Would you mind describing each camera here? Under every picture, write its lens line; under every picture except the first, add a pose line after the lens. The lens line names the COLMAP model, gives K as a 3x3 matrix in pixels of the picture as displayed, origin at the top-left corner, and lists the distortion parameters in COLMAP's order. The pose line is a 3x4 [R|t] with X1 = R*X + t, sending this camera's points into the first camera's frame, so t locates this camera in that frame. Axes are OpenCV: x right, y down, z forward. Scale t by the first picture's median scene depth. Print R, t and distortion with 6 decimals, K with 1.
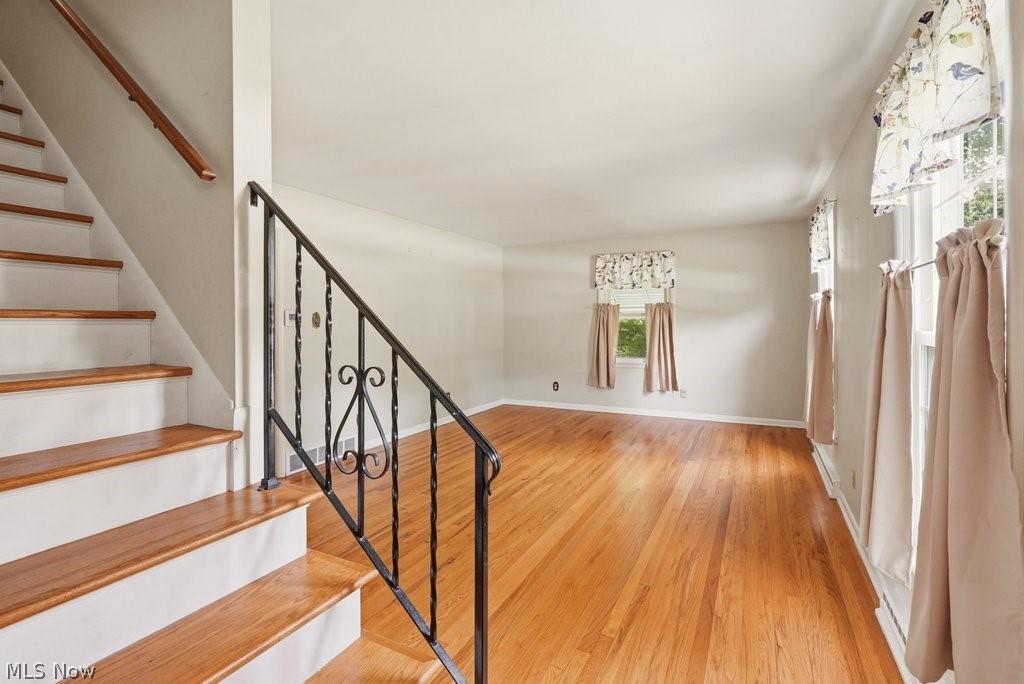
lens RADIAL K [[475.1, 0, 514.7], [0, 475.1, 323.2], [0, 0, 1]] dist [-0.002306, -0.000071]
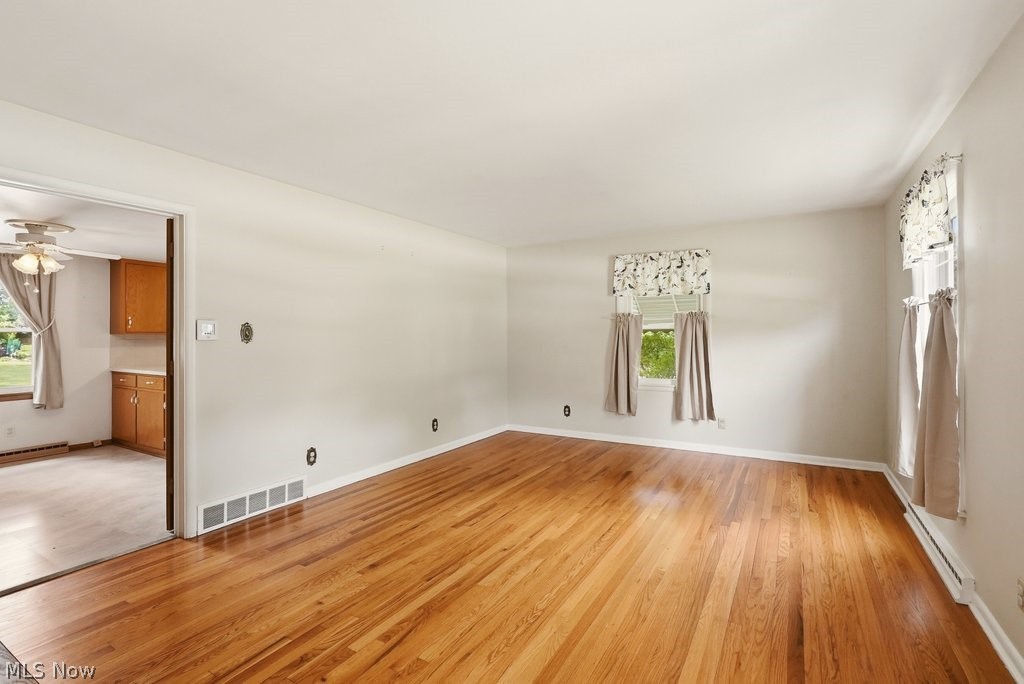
lens RADIAL K [[475.1, 0, 513.9], [0, 475.1, 331.7], [0, 0, 1]] dist [-0.002444, 0.000210]
pose [[0.998201, 0.001487, -0.059942, 0.050640], [-0.001989, 0.999963, -0.008312, -0.001571], [0.059928, 0.008416, 0.998167, 0.174188]]
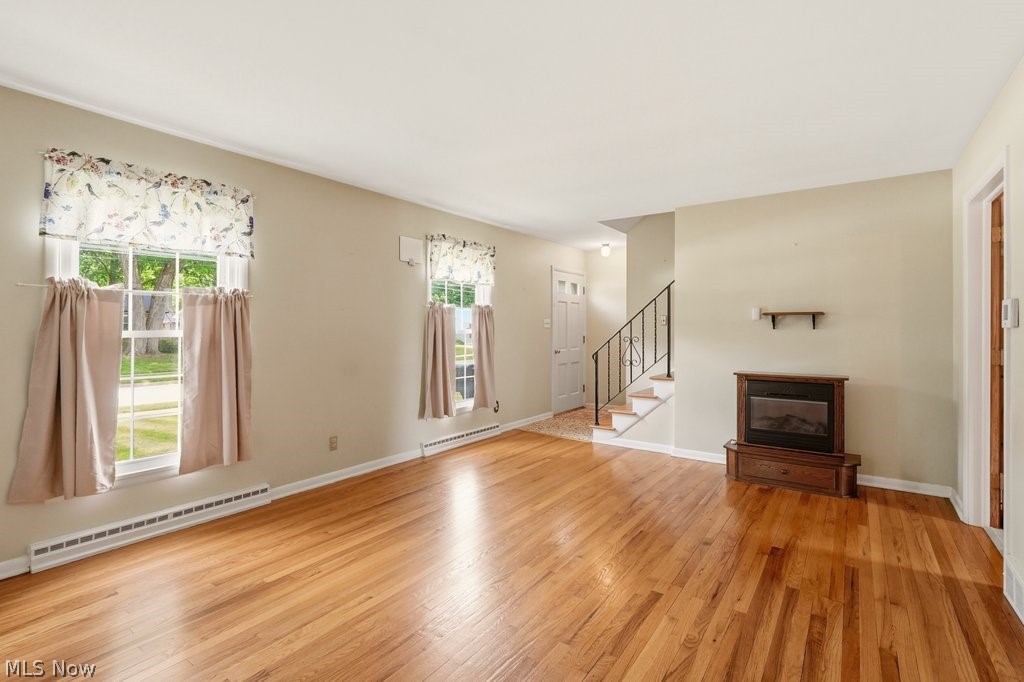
lens RADIAL K [[484.8, 0, 511.8], [0, 484.8, 322.6], [0, 0, 1]] dist [-0.004280, 0.000364]
pose [[-0.989008, 0.005616, 0.147758, 0.007718], [0.004649, 0.999965, -0.006889, 0.000421], [-0.147791, -0.006127, -0.989000, 1.115561]]
